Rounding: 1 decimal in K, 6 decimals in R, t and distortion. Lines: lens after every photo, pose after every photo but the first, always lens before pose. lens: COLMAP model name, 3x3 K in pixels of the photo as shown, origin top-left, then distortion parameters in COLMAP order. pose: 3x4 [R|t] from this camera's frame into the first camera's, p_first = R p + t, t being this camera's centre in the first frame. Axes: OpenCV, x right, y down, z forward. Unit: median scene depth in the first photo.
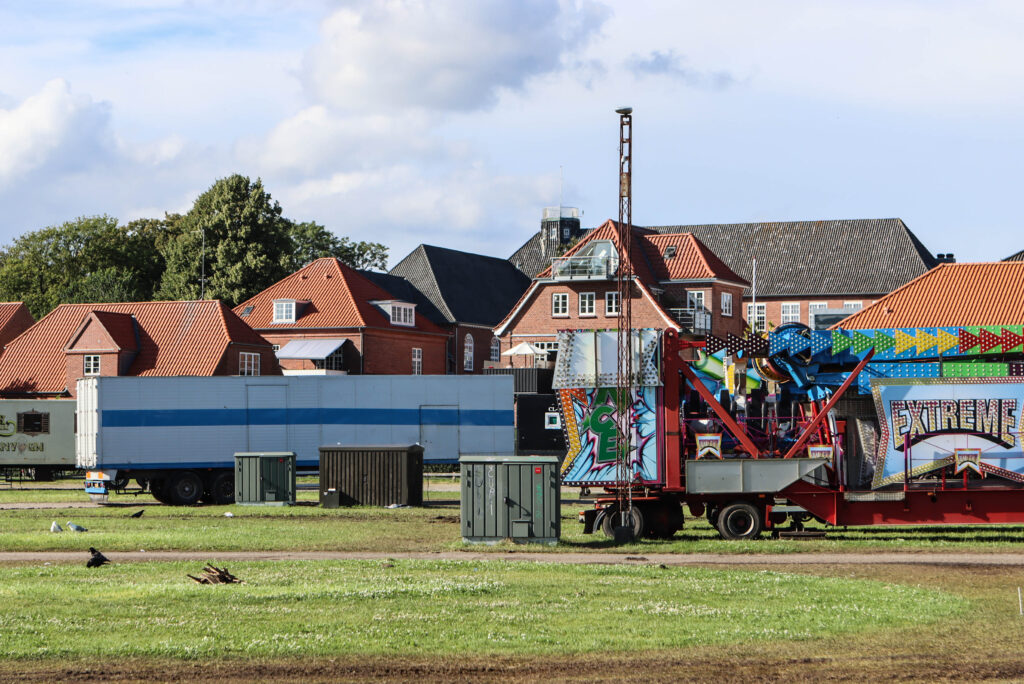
lens RADIAL K [[2517.0, 0, 511.5], [0, 2517.0, 341.7], [0, 0, 1]] dist [0.048363, 0.000000]
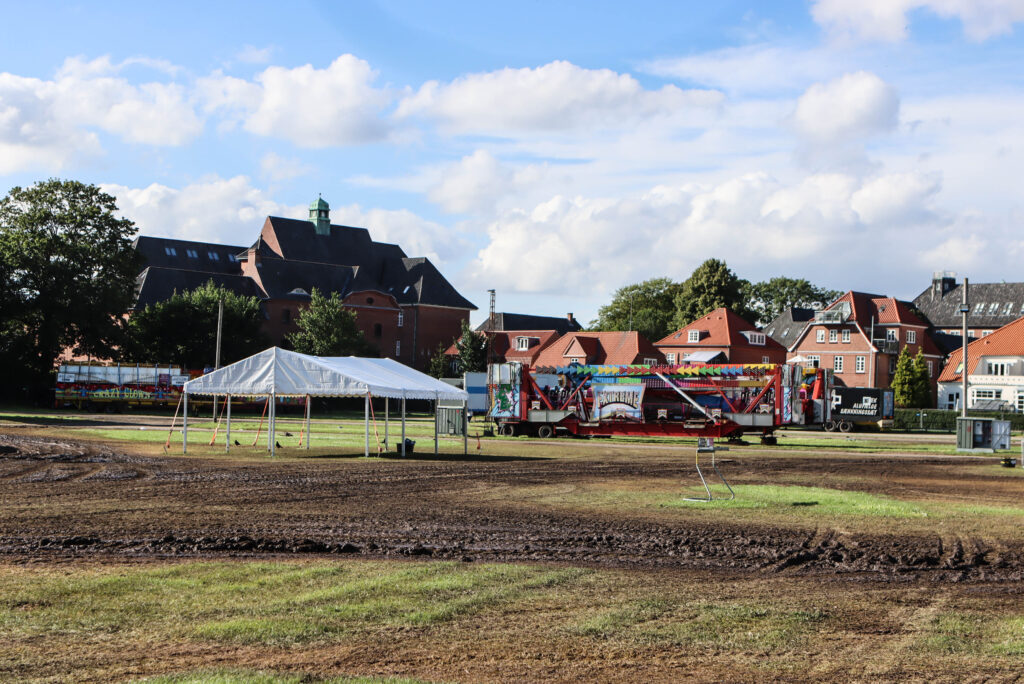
lens RADIAL K [[1664.4, 0, 512.5], [0, 1664.4, 342.3], [0, 0, 1]] dist [-0.045160, 0.000000]
pose [[0.940678, 0.016220, -0.338914, 0.227257], [-0.015374, 0.999868, 0.005181, -0.012880], [0.338953, 0.000337, 0.940803, -0.257326]]
